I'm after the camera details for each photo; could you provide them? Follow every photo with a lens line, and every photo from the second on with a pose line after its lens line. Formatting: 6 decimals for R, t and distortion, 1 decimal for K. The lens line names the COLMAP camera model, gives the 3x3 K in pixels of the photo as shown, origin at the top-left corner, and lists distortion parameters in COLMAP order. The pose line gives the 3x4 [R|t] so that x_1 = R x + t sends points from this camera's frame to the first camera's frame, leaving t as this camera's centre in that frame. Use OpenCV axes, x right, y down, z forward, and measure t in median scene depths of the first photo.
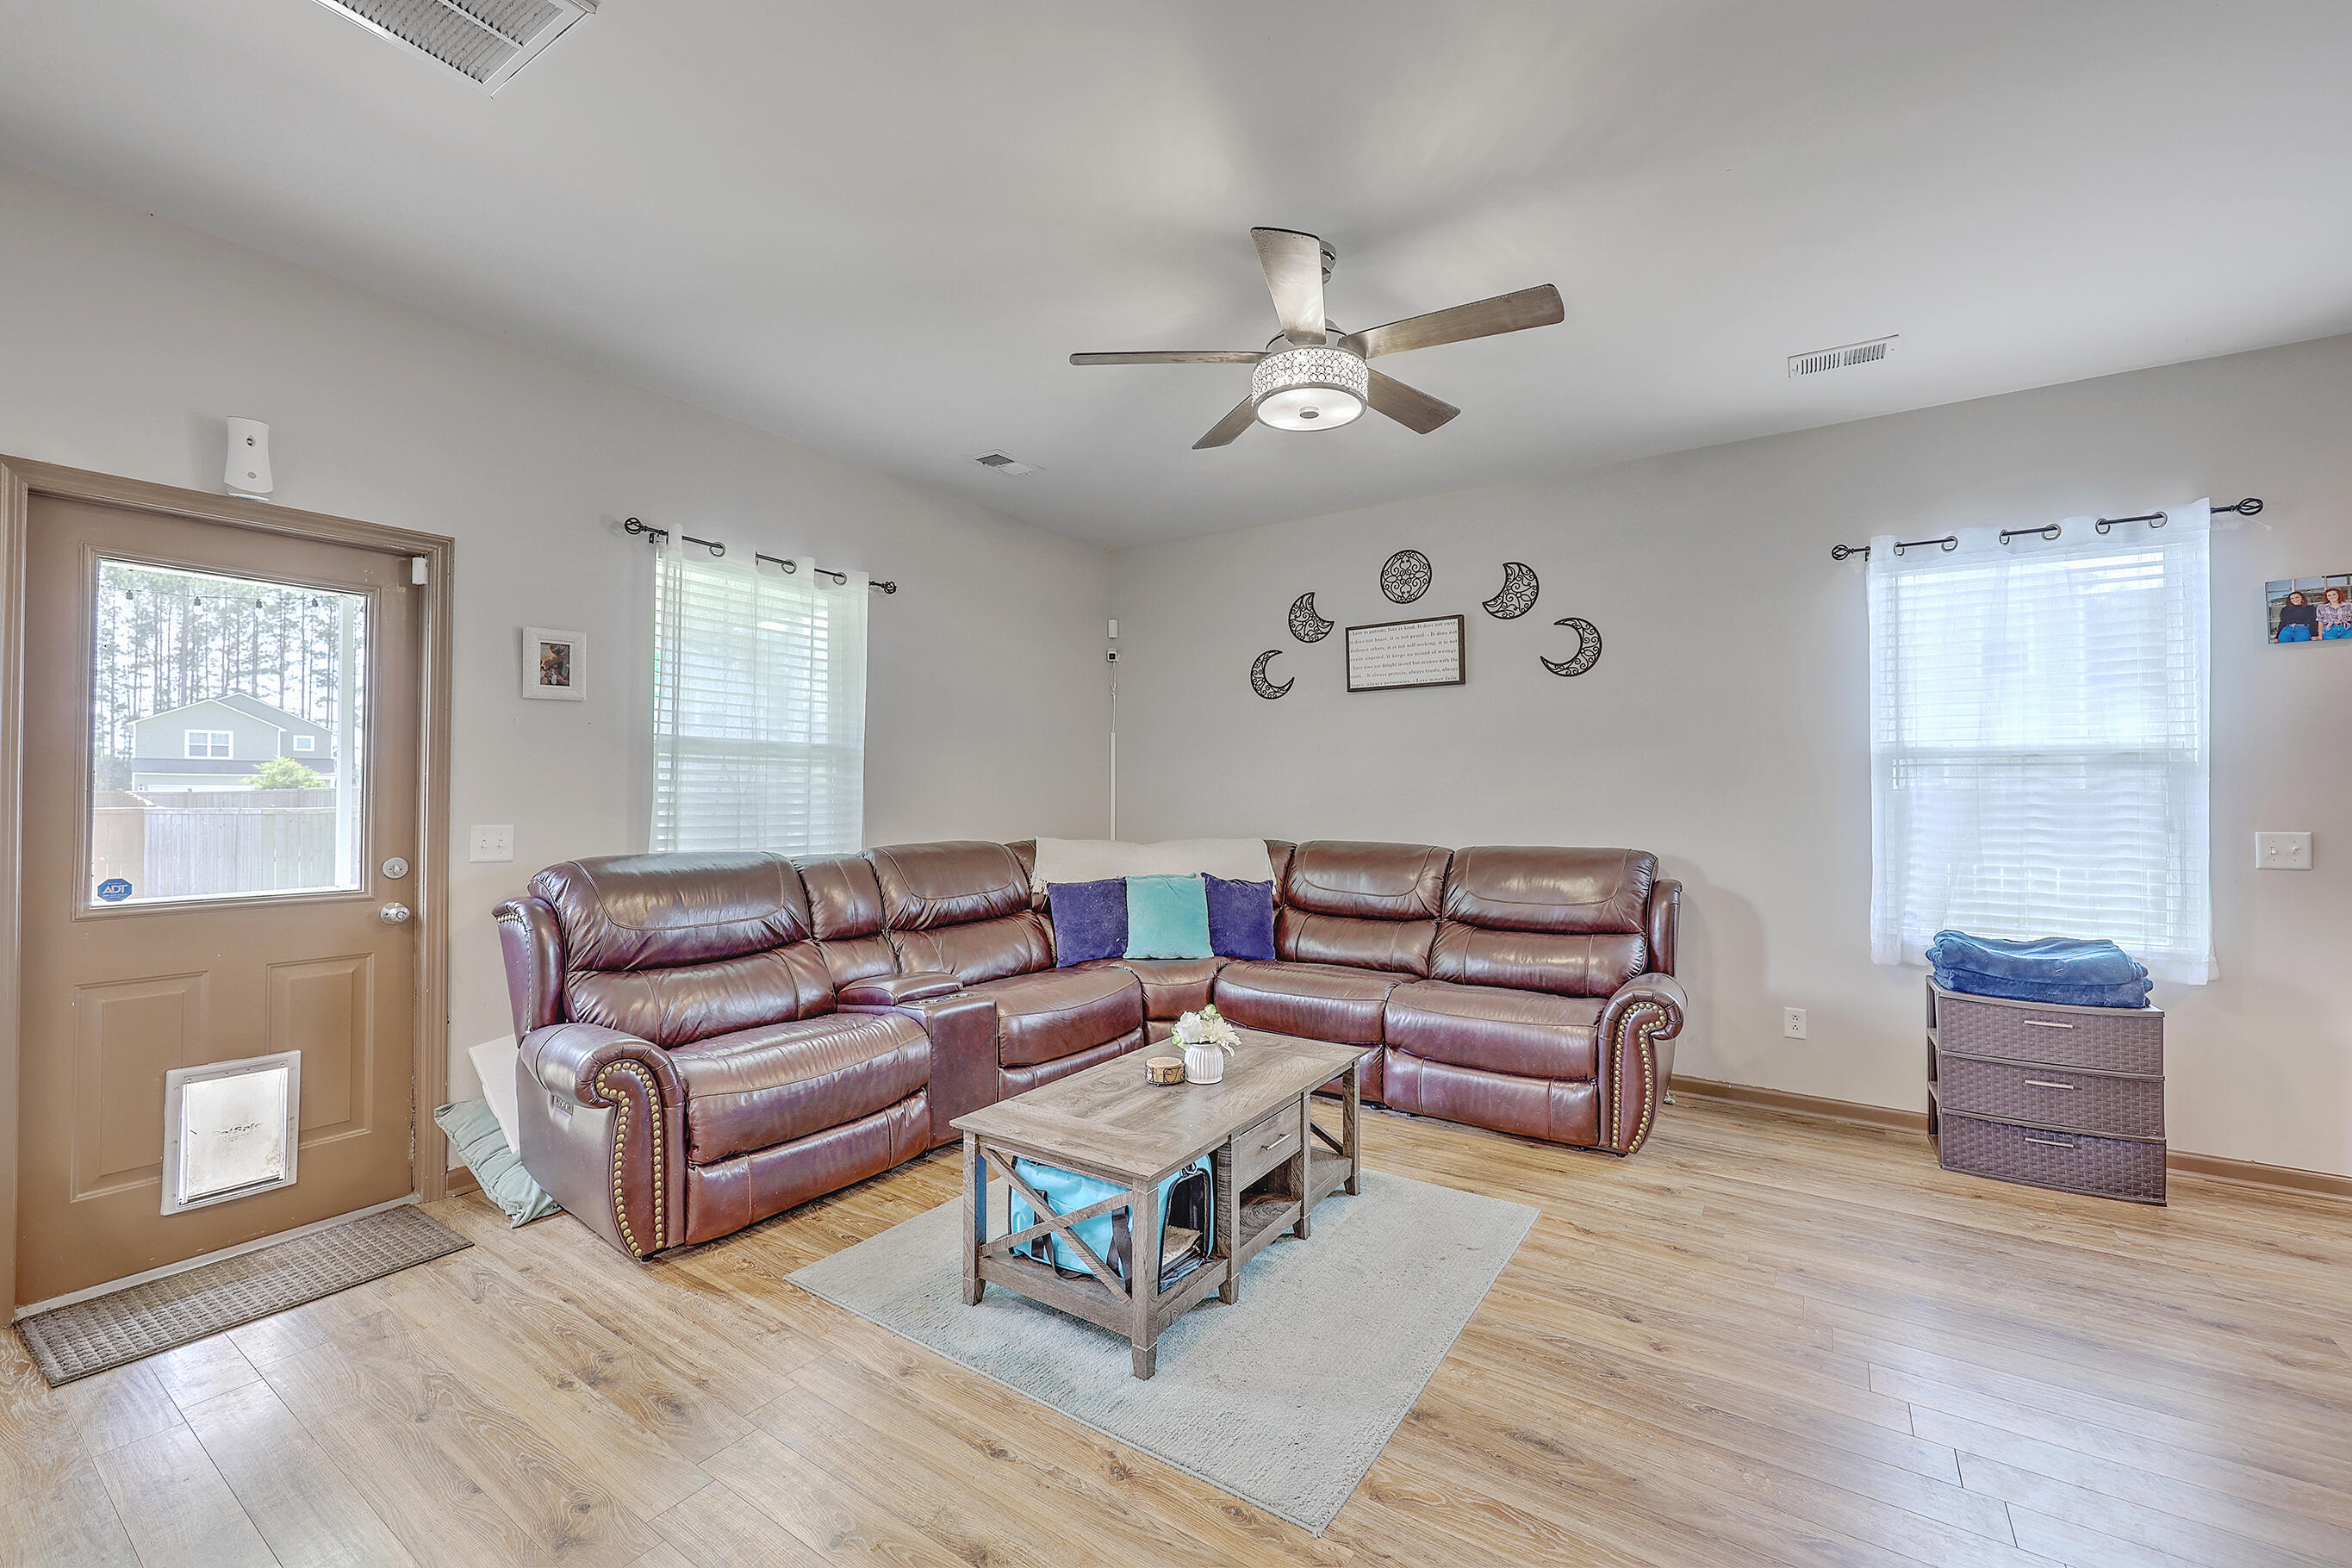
lens RADIAL K [[959.4, 0, 1186.8], [0, 959.4, 768.4], [0, 0, 1]] dist [0.001581, 0.000110]
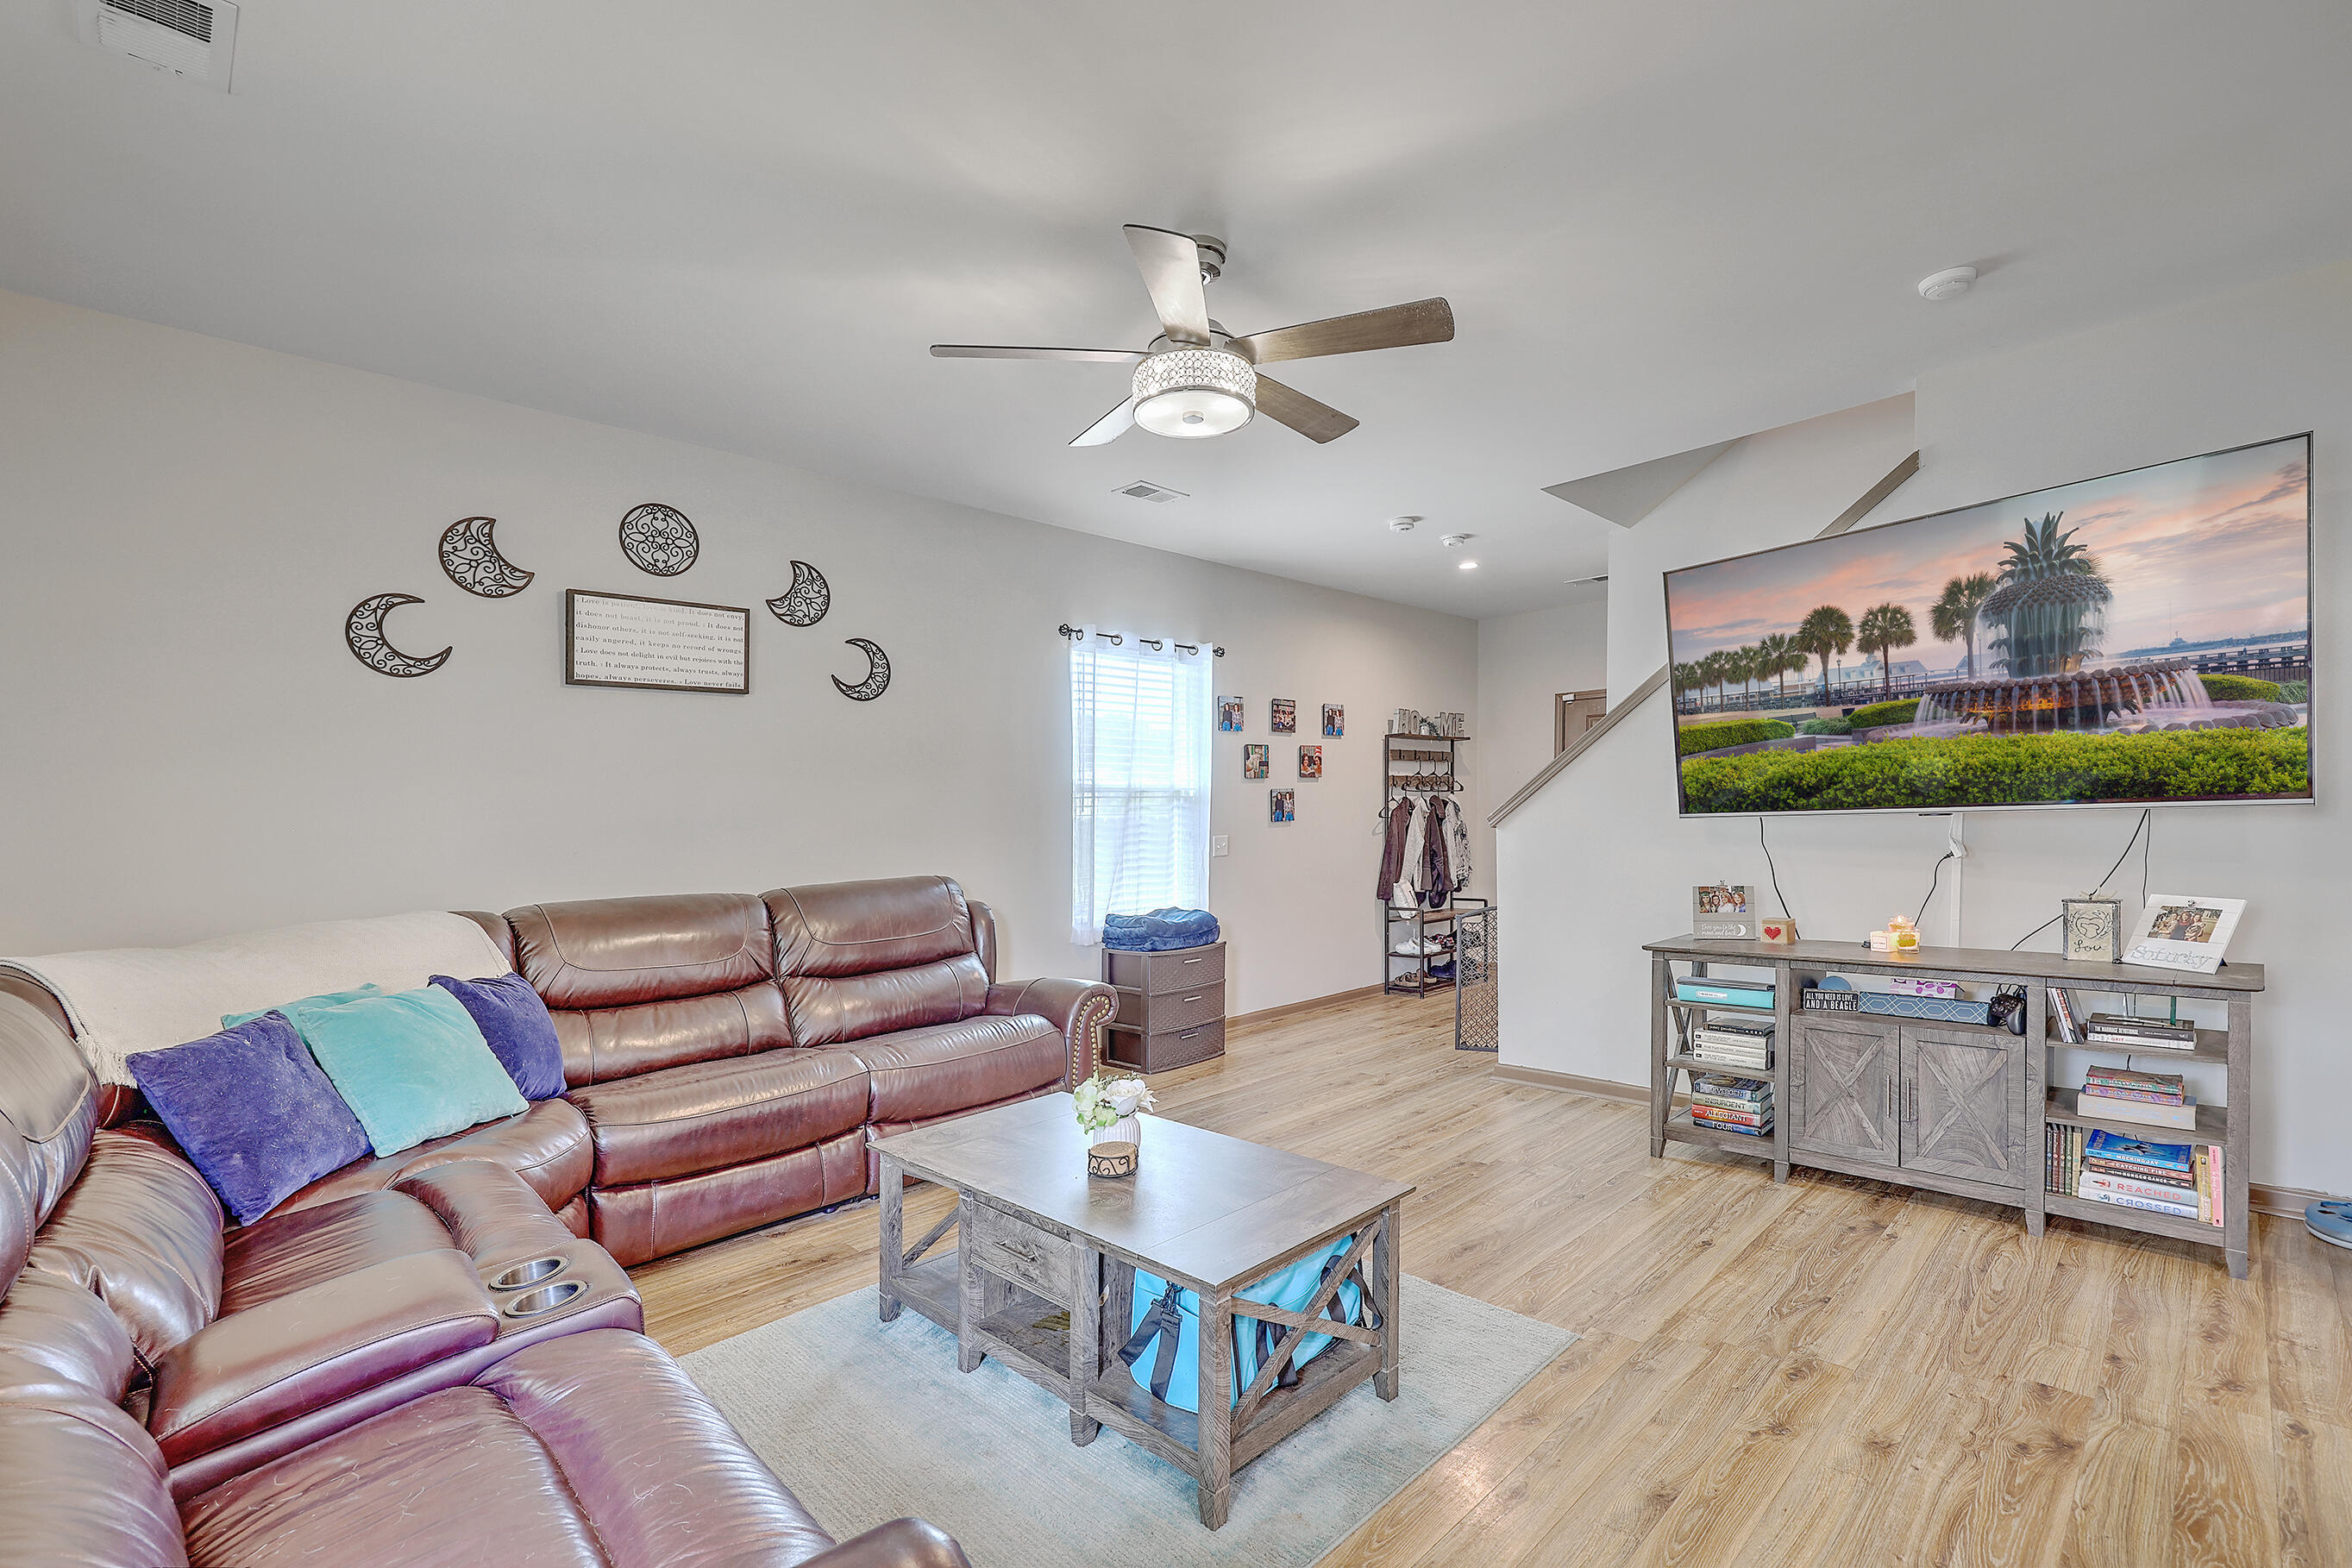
lens RADIAL K [[1023.8, 0, 1206.9], [0, 1023.8, 824.6], [0, 0, 1]] dist [0.016126, 0.000006]
pose [[0.181026, -0.018136, 0.983311, -0.523680], [-0.001898, 0.999822, 0.018790, 0.007091], [-0.983476, -0.005267, 0.180960, 0.463357]]
